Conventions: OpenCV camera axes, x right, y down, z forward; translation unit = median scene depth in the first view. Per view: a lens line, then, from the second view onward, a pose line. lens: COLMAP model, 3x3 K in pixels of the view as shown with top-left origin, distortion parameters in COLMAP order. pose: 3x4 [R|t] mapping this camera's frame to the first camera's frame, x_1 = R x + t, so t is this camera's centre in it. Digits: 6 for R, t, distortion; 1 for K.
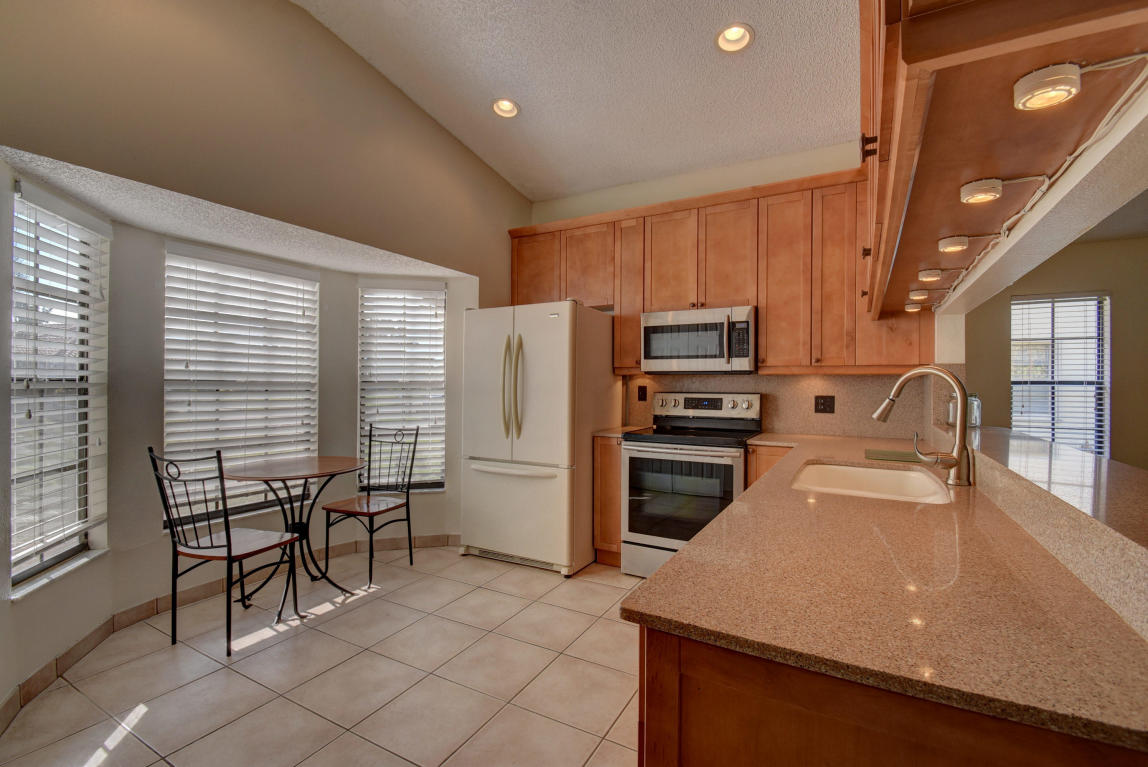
lens RADIAL K [[505.7, 0, 571.6], [0, 505.7, 381.8], [0, 0, 1]] dist [-0.003272, -0.007169]
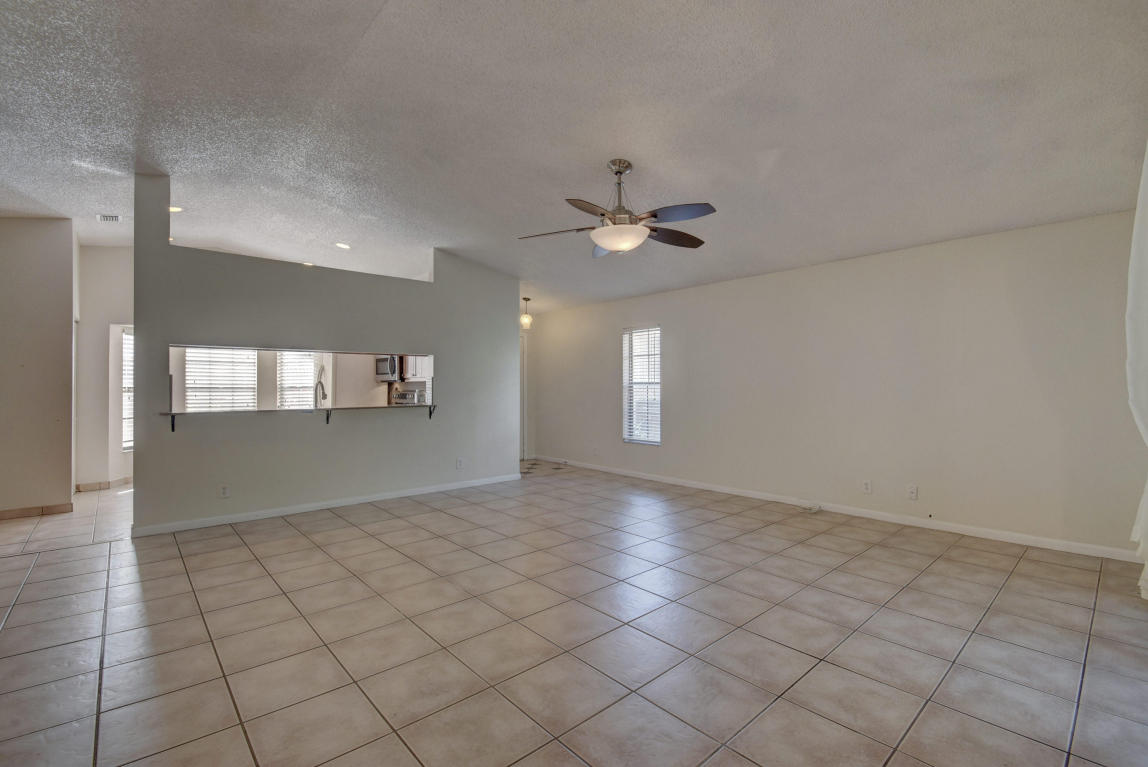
lens RADIAL K [[505.7, 0, 573.5], [0, 505.7, 380.8], [0, 0, 1]] dist [-0.003272, -0.007169]
pose [[0.951218, -0.012382, -0.308271, 1.673138], [0.011172, 0.999921, -0.005688, 0.001569], [0.308318, 0.001967, 0.951281, -0.773120]]
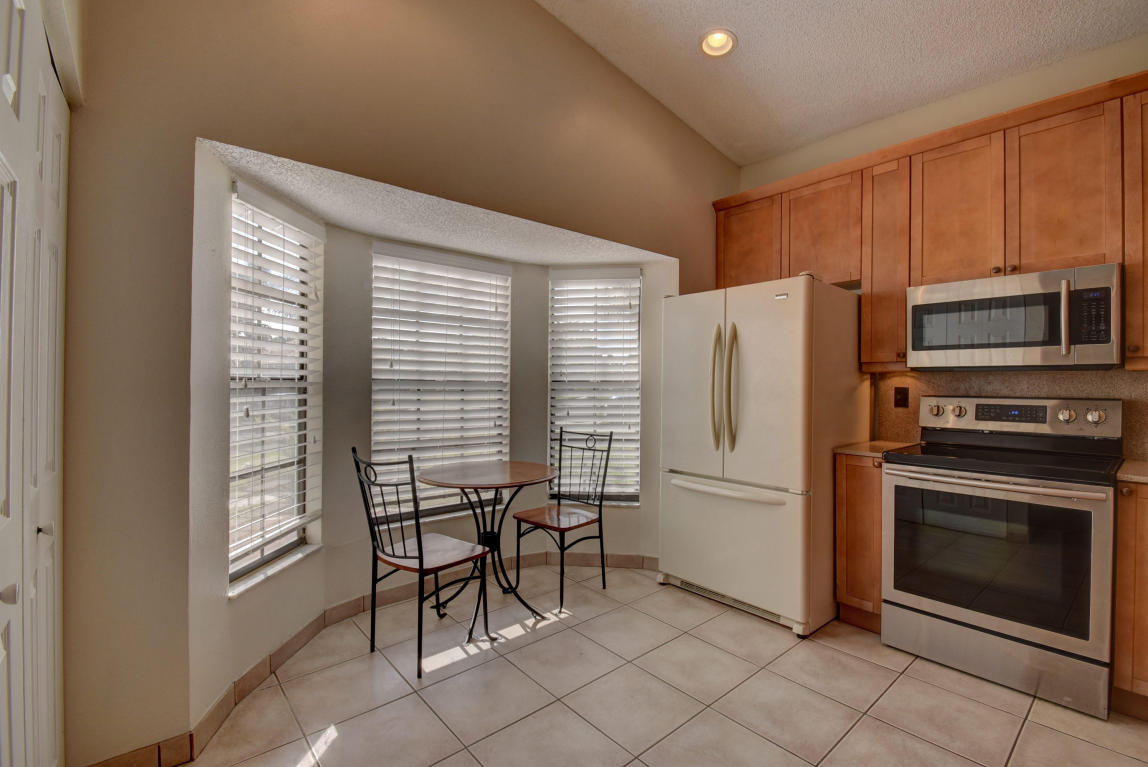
lens RADIAL K [[505.7, 0, 568.1], [0, 505.7, 382.9], [0, 0, 1]] dist [-0.003272, -0.007169]
pose [[0.936467, 0.001871, -0.350751, -0.071248], [-0.000961, 0.999996, 0.002767, 0.000404], [0.350755, -0.002254, 0.936465, 0.160550]]
